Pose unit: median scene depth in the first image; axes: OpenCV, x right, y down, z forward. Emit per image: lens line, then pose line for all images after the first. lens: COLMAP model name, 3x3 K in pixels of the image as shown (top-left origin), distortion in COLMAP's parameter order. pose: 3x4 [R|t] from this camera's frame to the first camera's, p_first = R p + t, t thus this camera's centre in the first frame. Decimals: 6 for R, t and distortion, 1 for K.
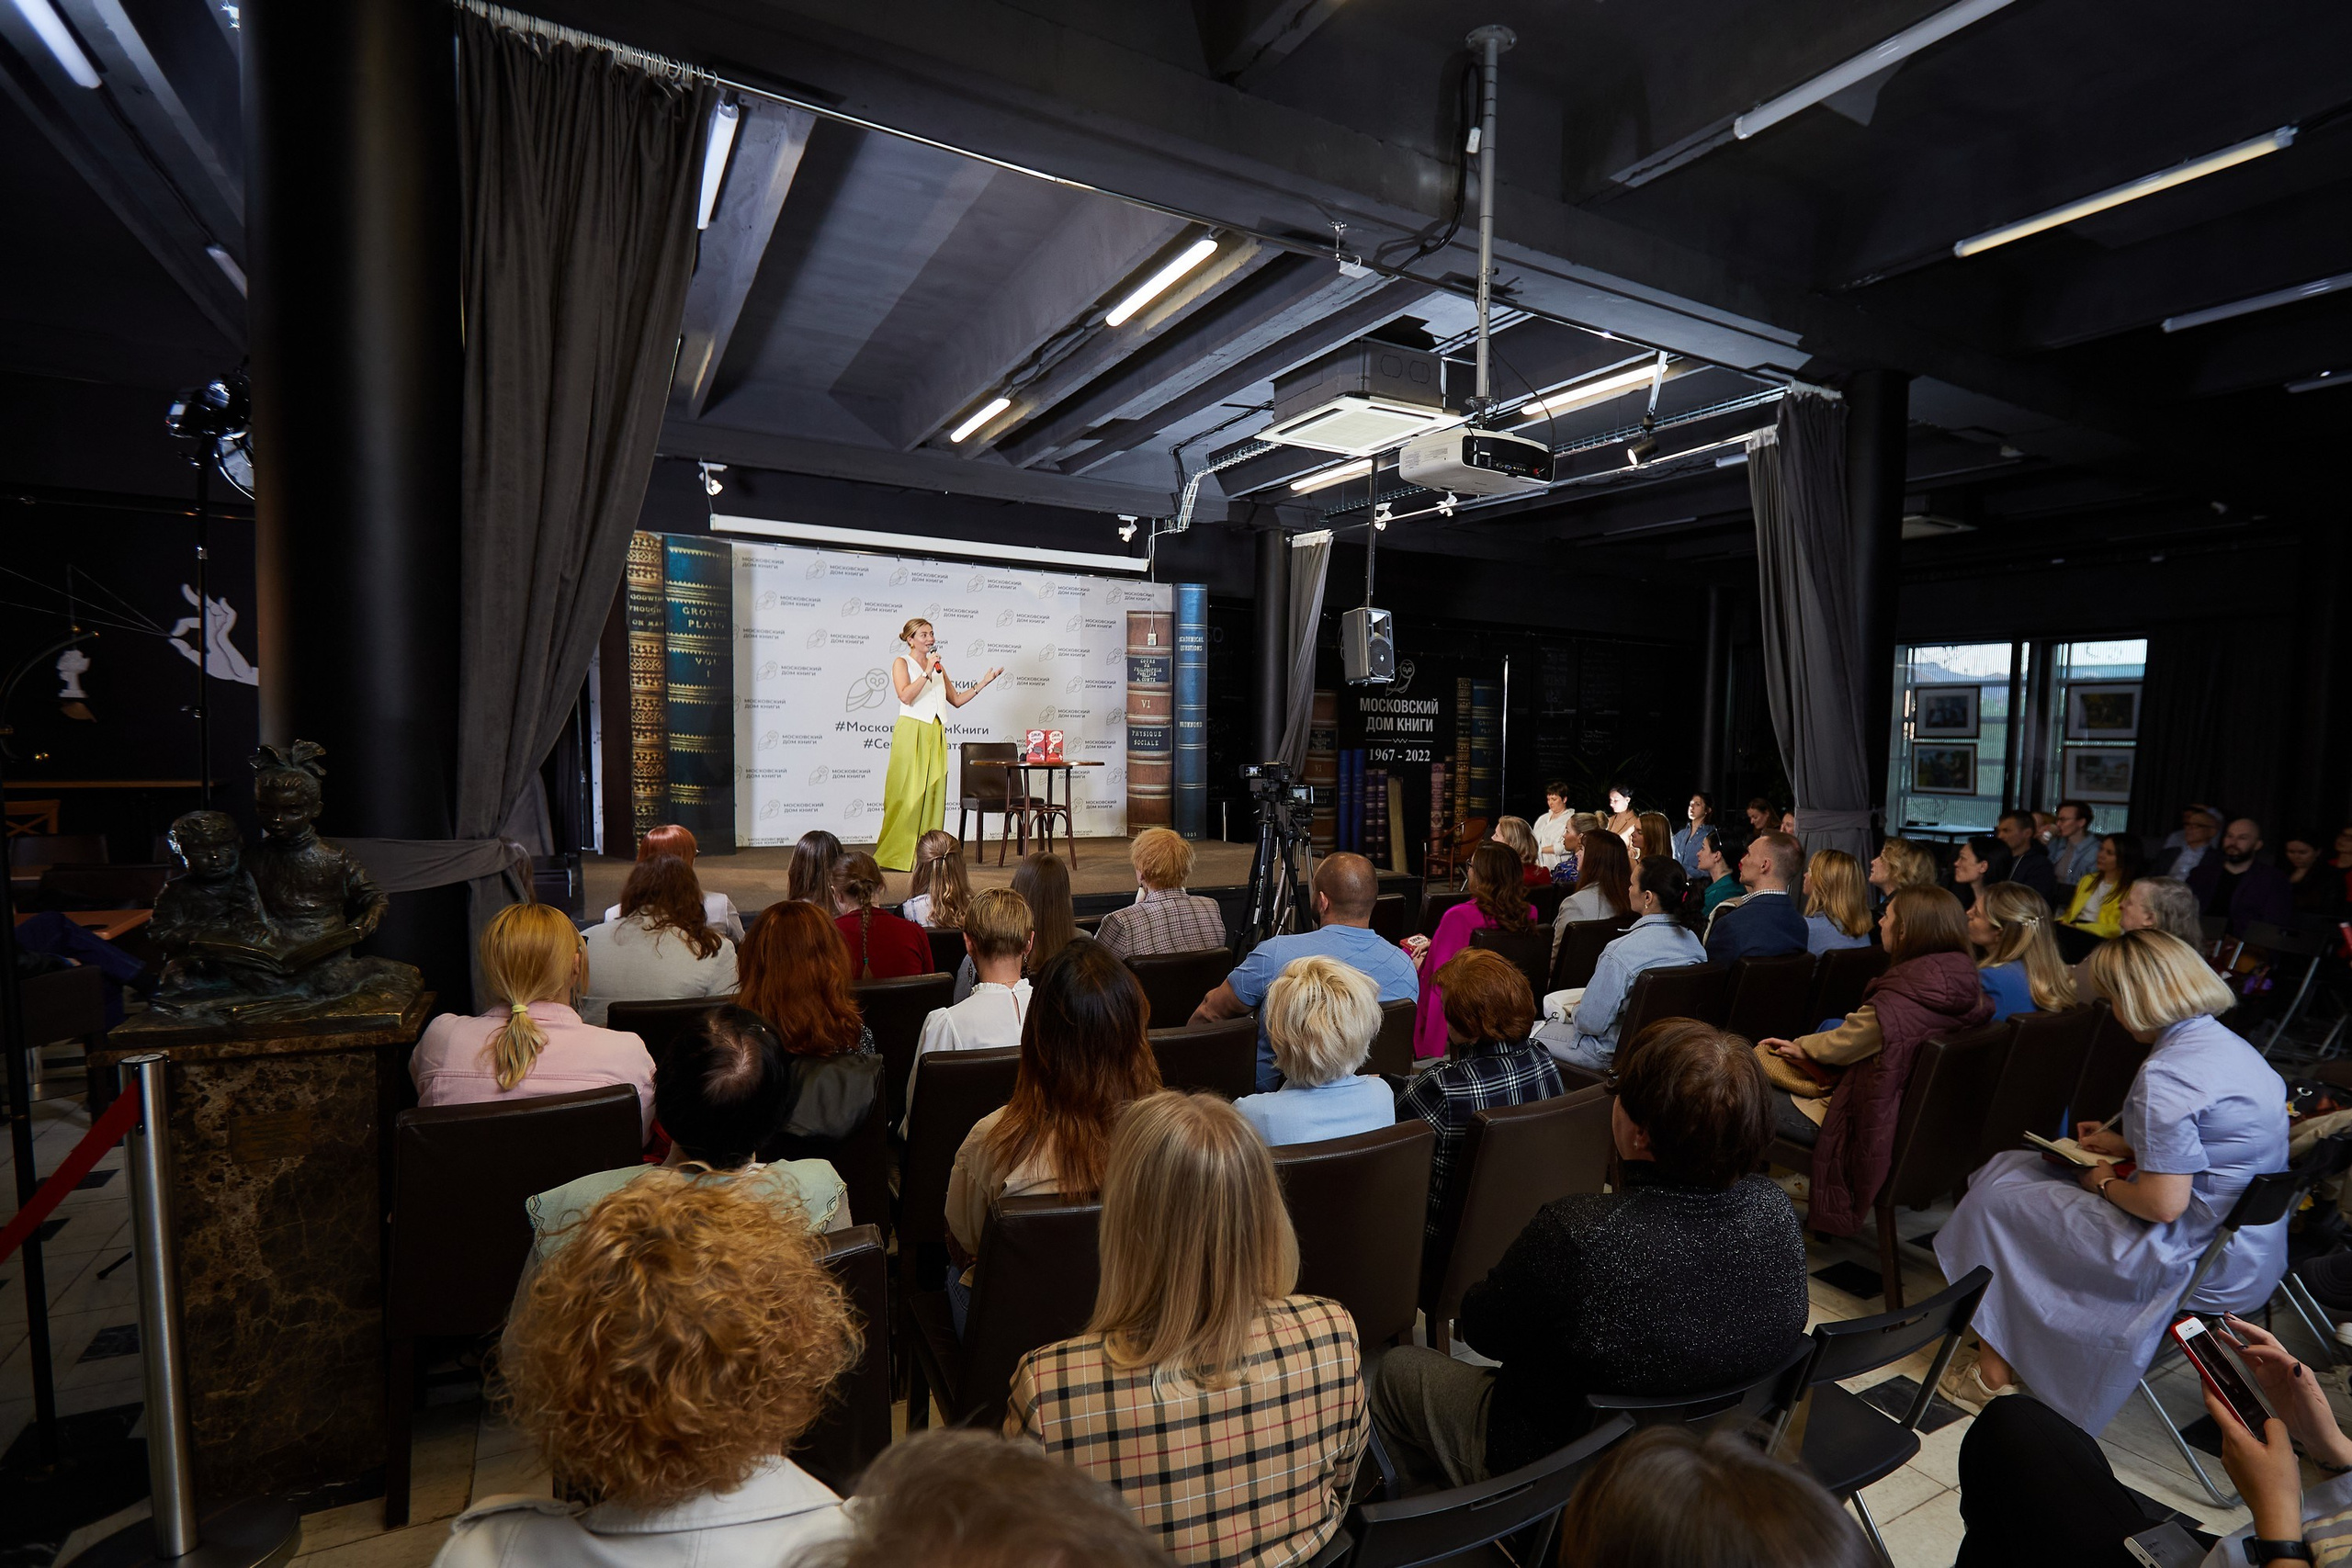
lens RADIAL K [[1202.8, 0, 1345.9], [0, 1202.8, 835.5], [0, 0, 1]] dist [-0.006248, 0.000956]
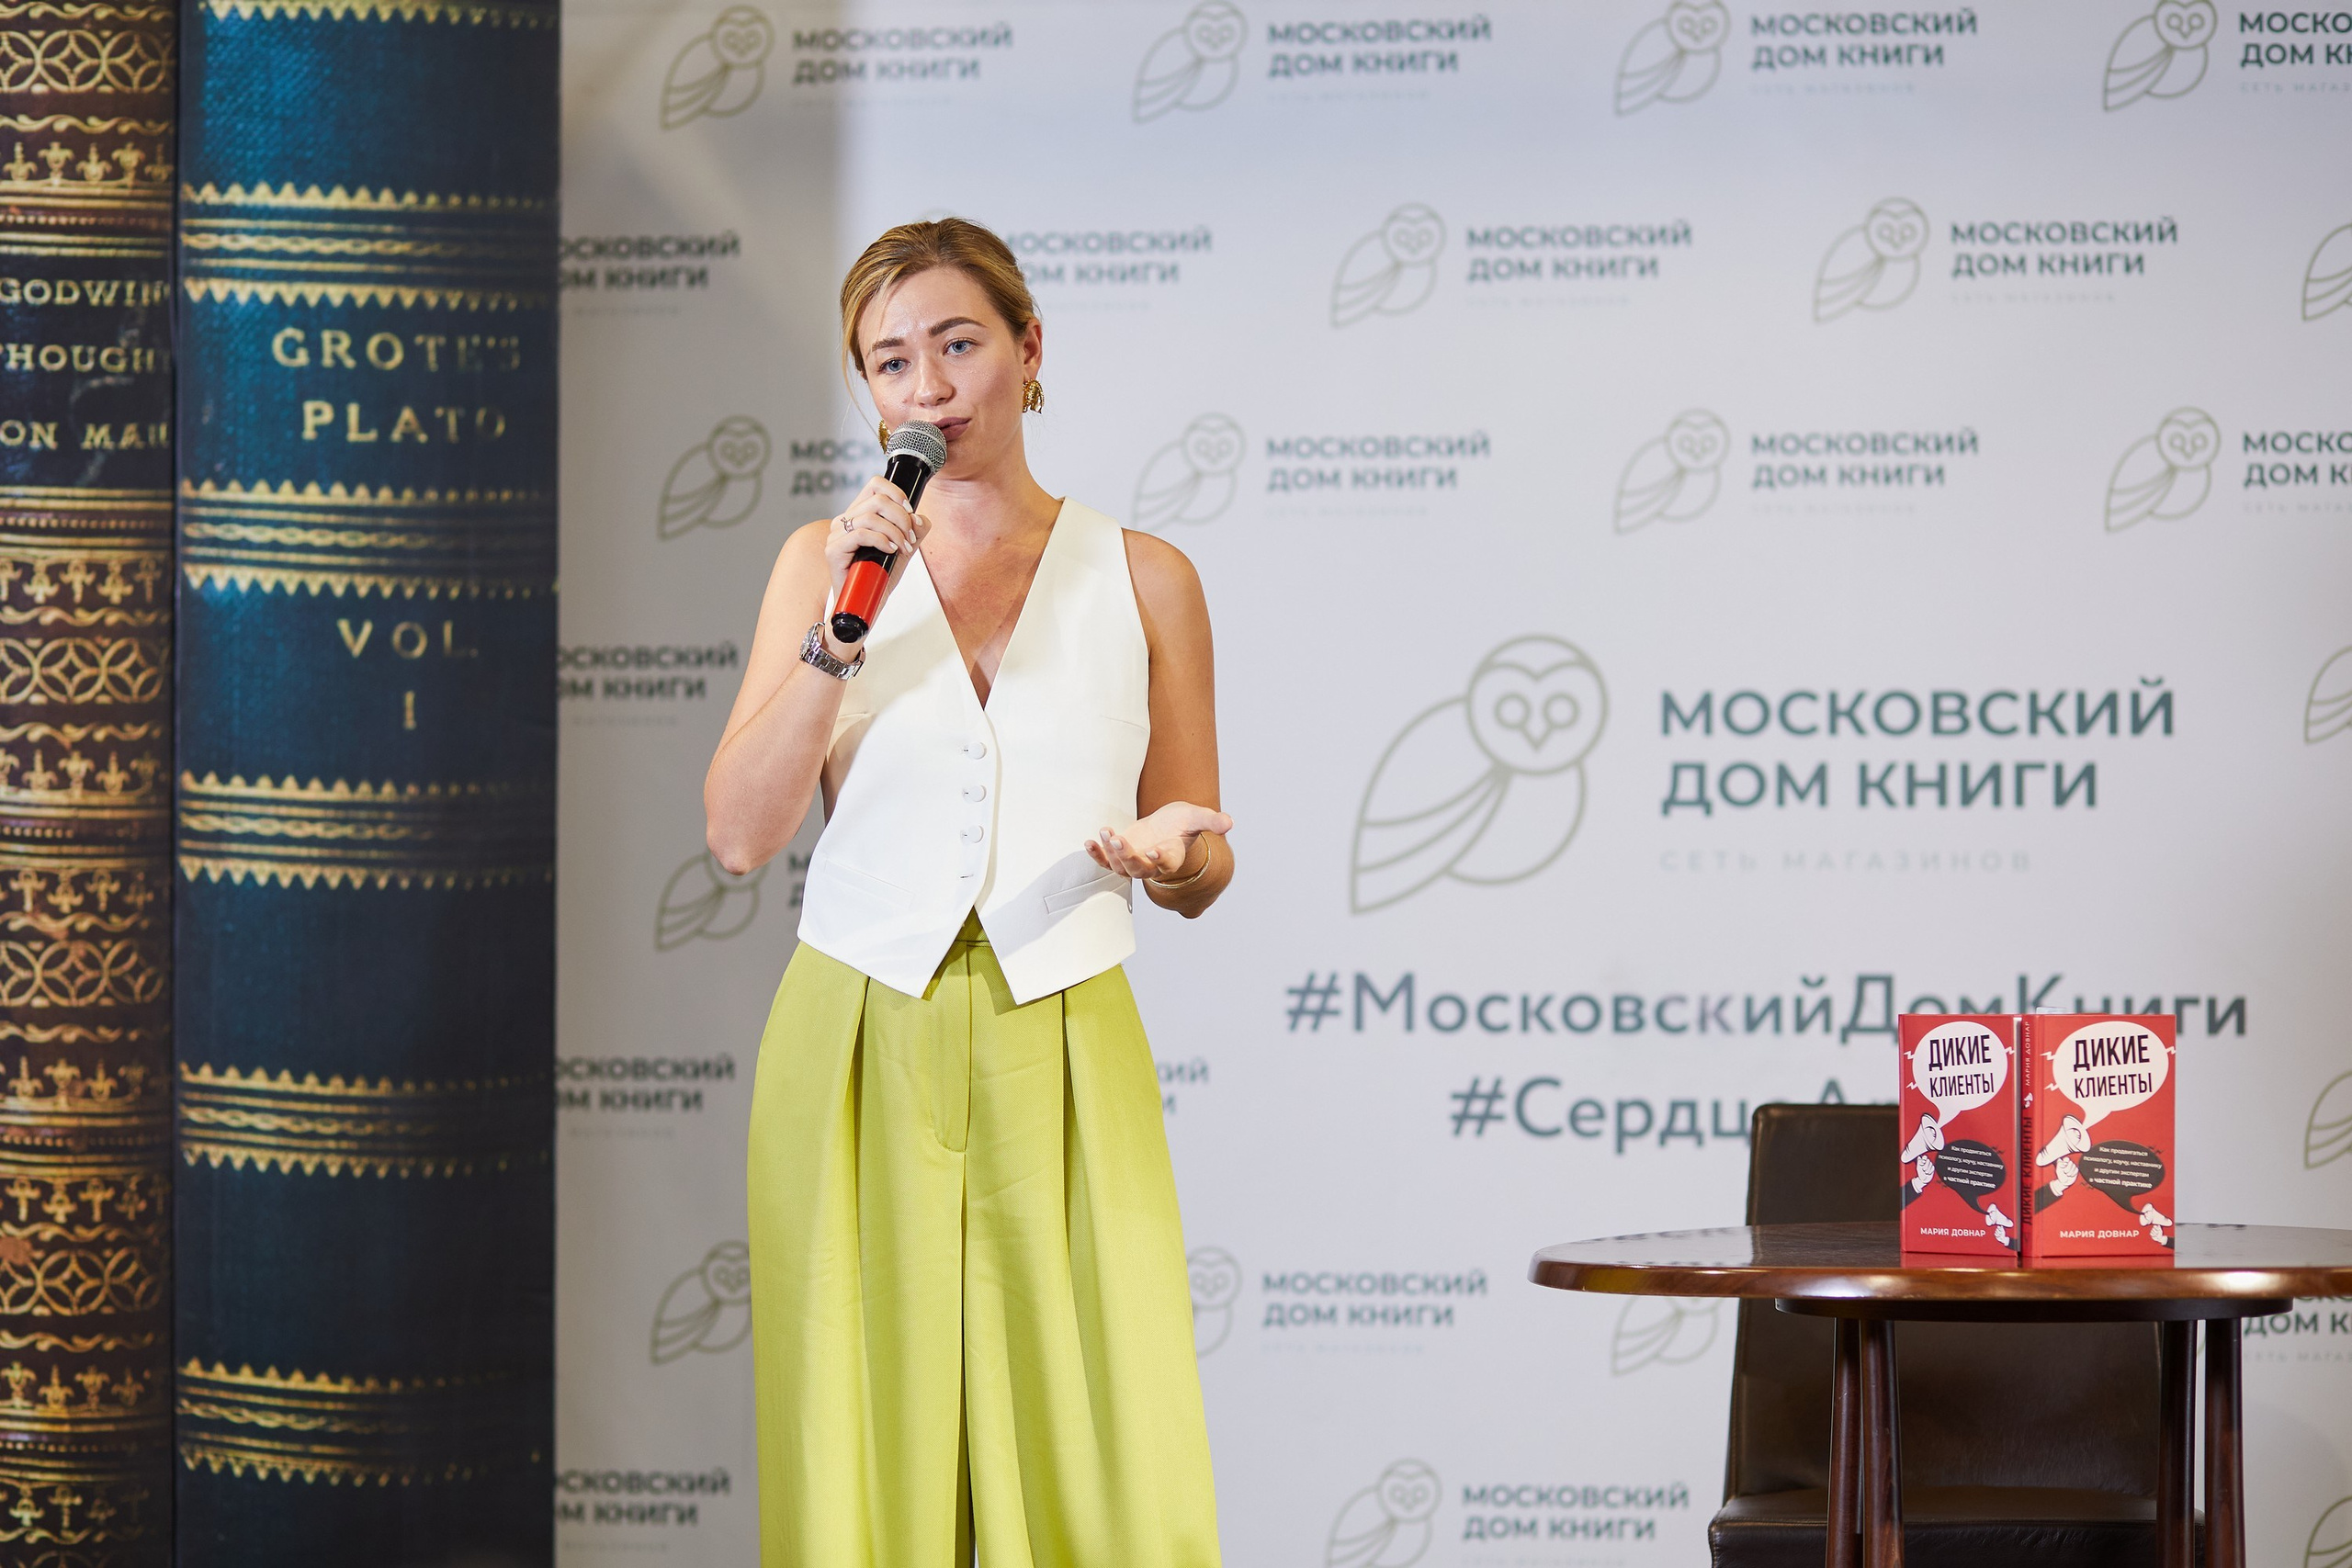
lens RADIAL K [[5898.8, 0, 1147.7], [0, 5898.8, 857.5], [0, 0, 1]] dist [-0.035656, -1.326078]
pose [[0.771732, -0.033148, -0.635083, 0.071745], [-0.036467, 0.994691, -0.096230, -0.037912], [0.634901, 0.097423, 0.766426, 0.428536]]
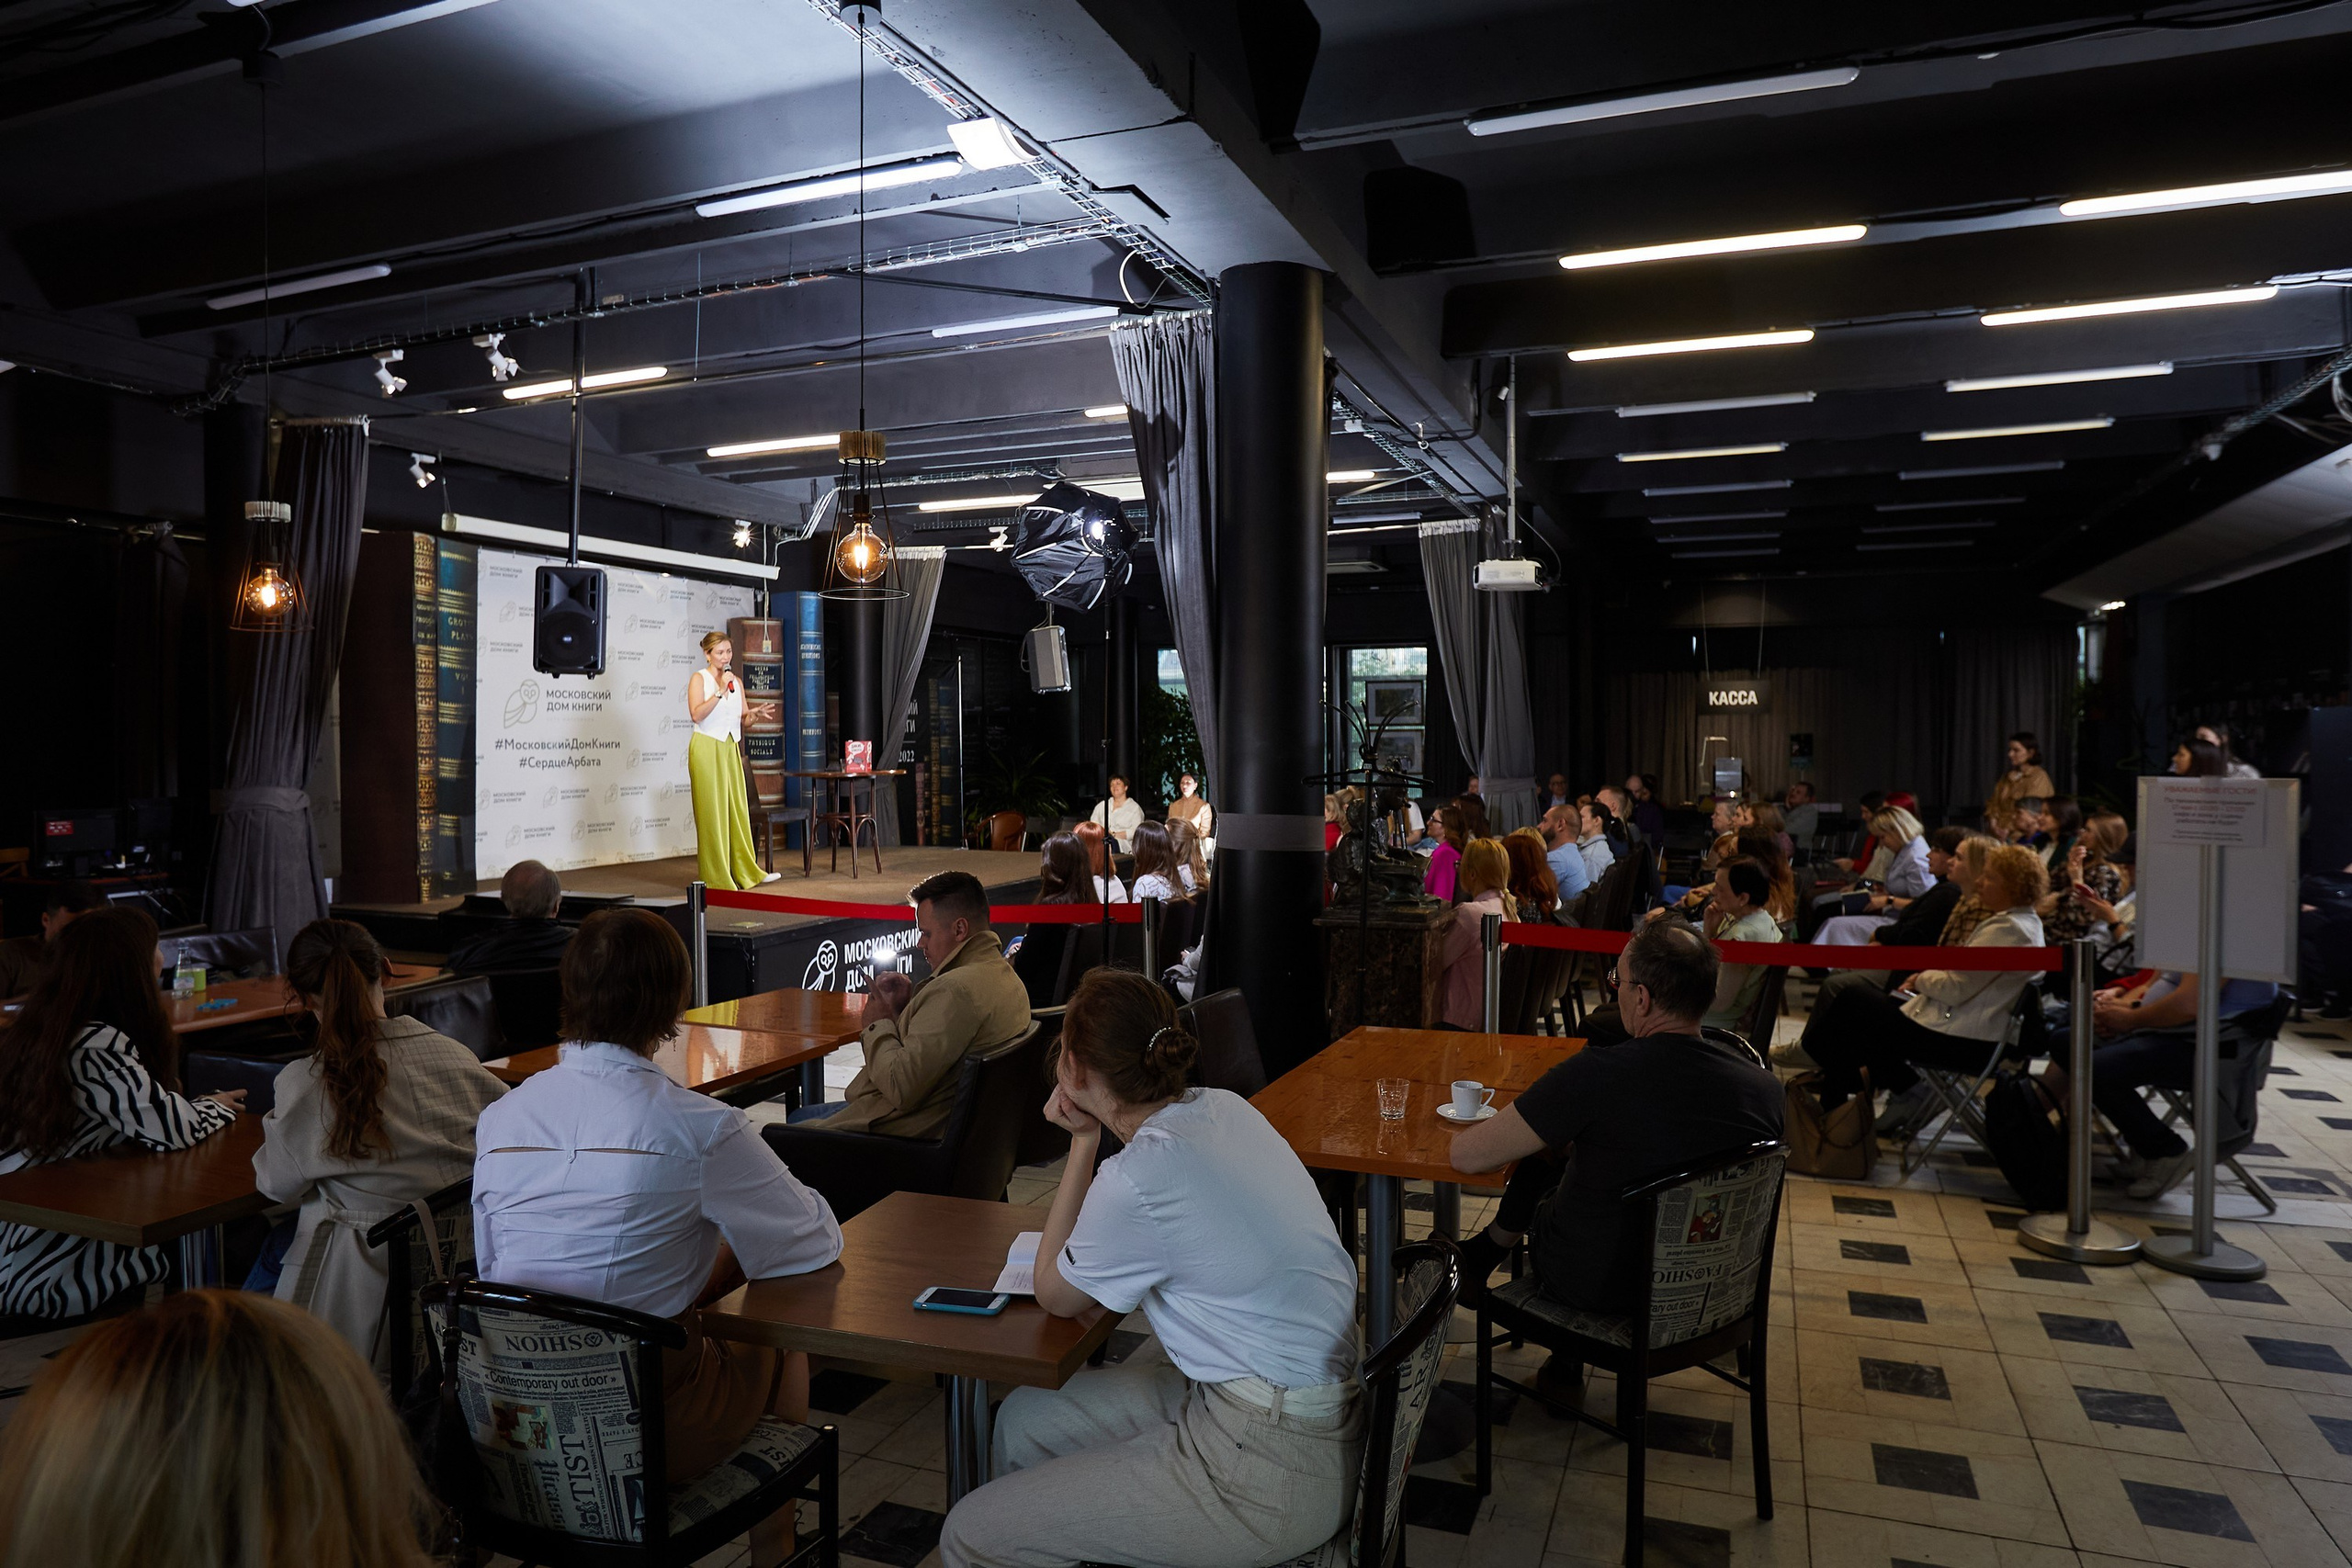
lens RADIAL K [[1433.7, 0, 1183.5], [0, 1433.7, 755.5], [0, 0, 1]] dist [-0.037773, -0.000138]
pose [[0.811221, -0.035805, 0.583642, -0.705316], [0.071724, 0.996679, -0.038548, -0.006568], [-0.580324, 0.073132, 0.811096, -0.166790]]
